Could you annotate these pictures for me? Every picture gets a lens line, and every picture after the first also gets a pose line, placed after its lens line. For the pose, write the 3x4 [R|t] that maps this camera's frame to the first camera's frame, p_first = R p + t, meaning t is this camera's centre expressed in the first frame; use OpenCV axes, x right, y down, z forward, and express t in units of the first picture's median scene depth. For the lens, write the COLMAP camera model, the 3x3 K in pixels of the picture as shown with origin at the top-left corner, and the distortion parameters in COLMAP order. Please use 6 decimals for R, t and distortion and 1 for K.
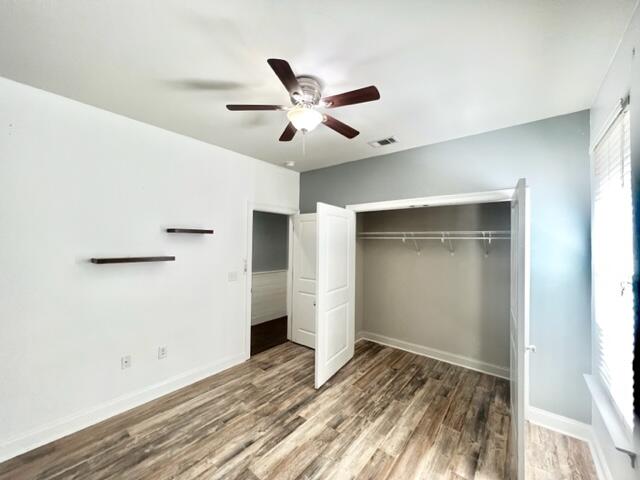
lens RADIAL K [[256.6, 0, 321.1], [0, 256.6, 243.5], [0, 0, 1]] dist [-0.000059, 0.000235]
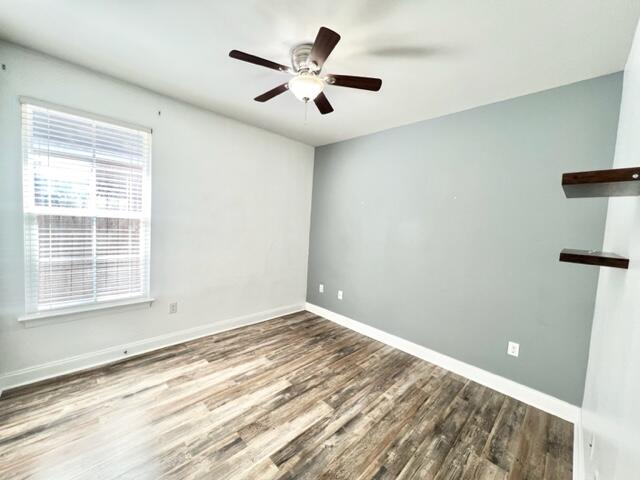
lens RADIAL K [[256.6, 0, 319.3], [0, 256.6, 241.0], [0, 0, 1]] dist [-0.000059, 0.000235]
pose [[-0.990866, -0.077788, 0.110152, -0.253759], [-0.070070, 0.994919, 0.072292, 0.038205], [-0.115216, 0.063914, -0.991282, 1.873399]]
